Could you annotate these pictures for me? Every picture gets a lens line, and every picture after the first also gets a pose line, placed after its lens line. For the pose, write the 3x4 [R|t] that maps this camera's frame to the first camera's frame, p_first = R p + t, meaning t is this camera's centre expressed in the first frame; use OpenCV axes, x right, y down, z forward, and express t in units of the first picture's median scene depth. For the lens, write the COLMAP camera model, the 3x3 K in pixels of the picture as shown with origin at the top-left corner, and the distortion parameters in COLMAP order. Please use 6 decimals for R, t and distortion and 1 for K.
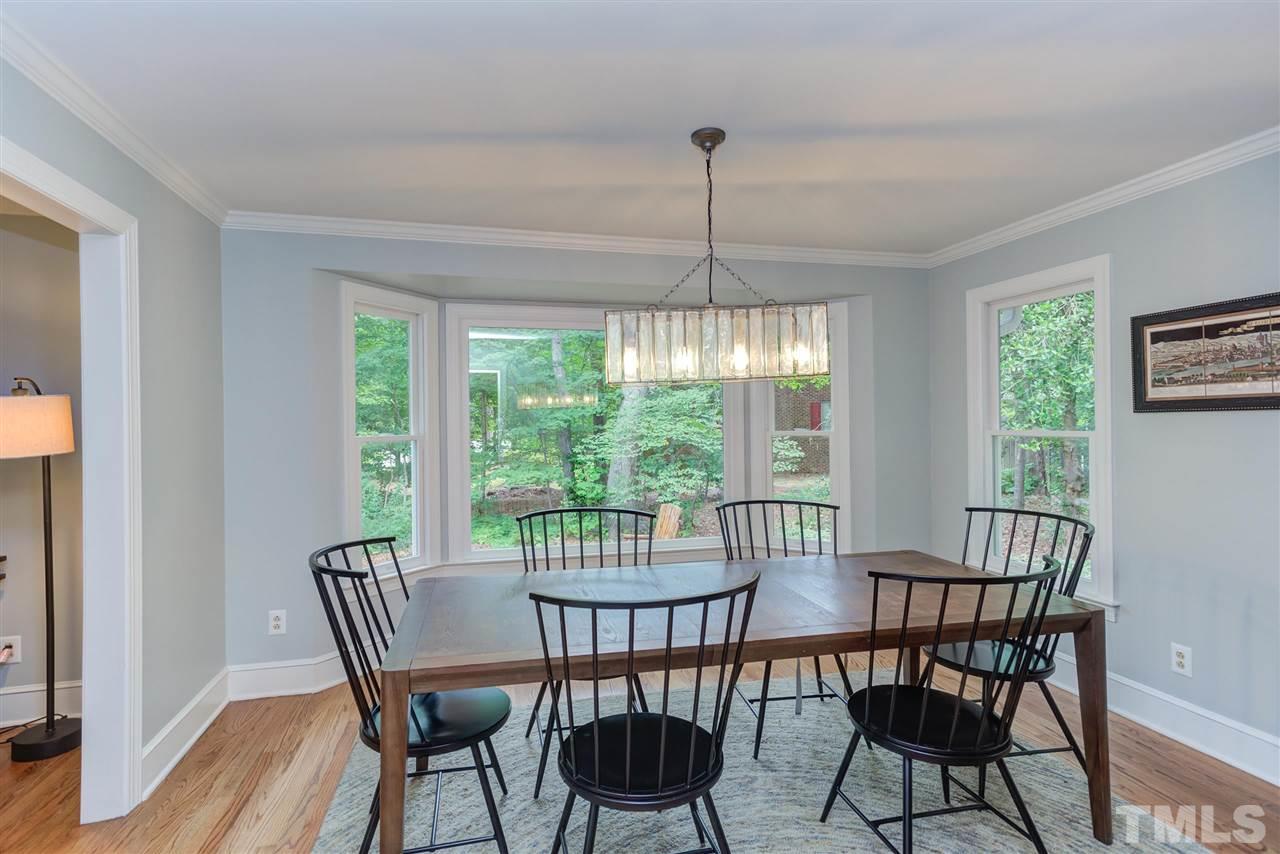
lens RADIAL K [[643.5, 0, 629.2], [0, 643.5, 420.9], [0, 0, 1]] dist [-0.001578, -0.000196]
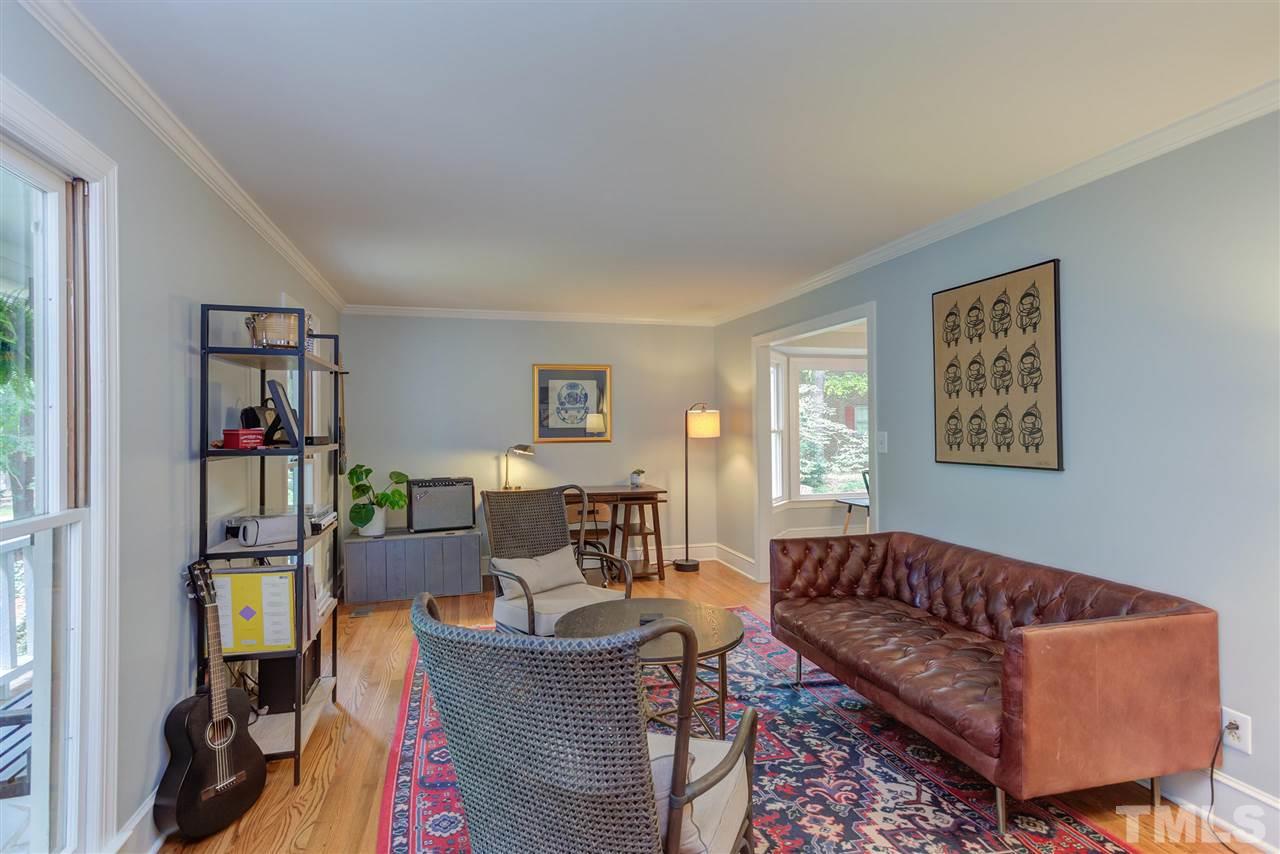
lens RADIAL K [[654.6, 0, 637.8], [0, 654.6, 419.9], [0, 0, 1]] dist [0.021414, 0.000218]
pose [[0.999556, 0.001469, 0.029770, -1.139568], [-0.001336, 0.999989, -0.004490, 0.005373], [-0.029776, 0.004448, 0.999547, -1.267799]]
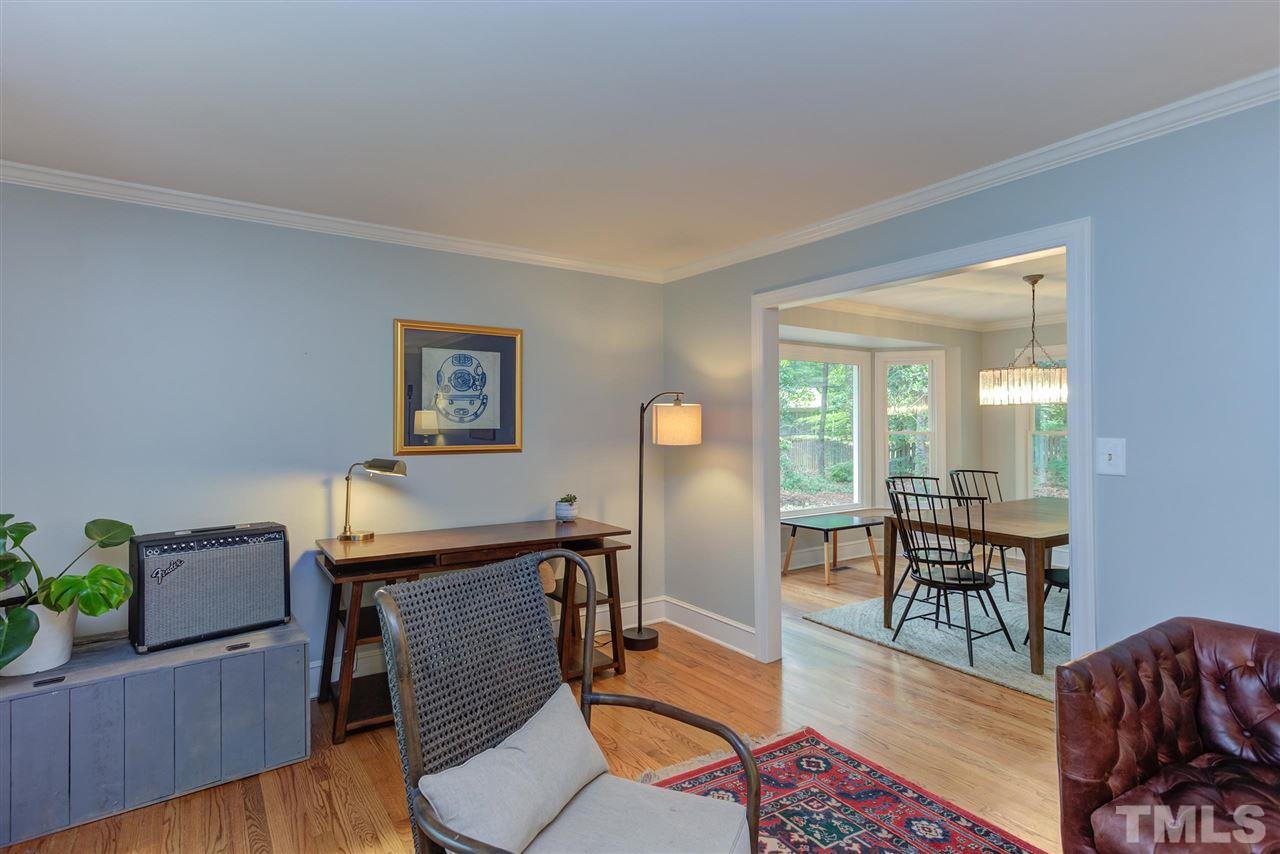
lens RADIAL K [[646.7, 0, 634.3], [0, 646.7, 420.9], [0, 0, 1]] dist [0.021027, -0.000039]
pose [[0.936965, 0.010062, 0.349279, -1.437702], [-0.008129, 0.999942, -0.007001, 0.012108], [-0.349329, 0.003721, 0.936993, -0.375168]]
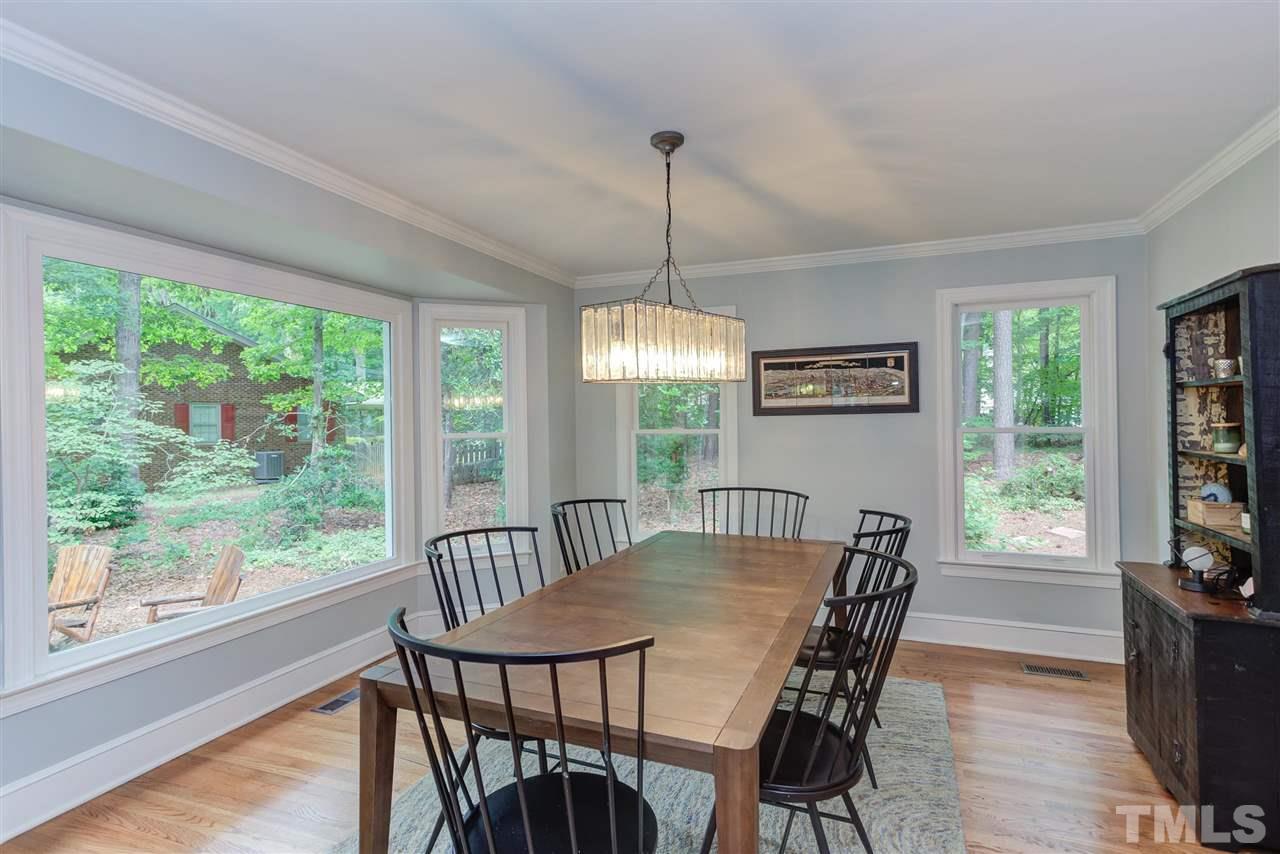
lens RADIAL K [[646.7, 0, 634.3], [0, 646.7, 420.9], [0, 0, 1]] dist [0.021027, -0.000039]
pose [[0.577880, 0.001190, 0.816121, -0.622911], [0.004958, 0.999975, -0.004968, 0.004776], [-0.816107, 0.006917, 0.577860, 0.380346]]
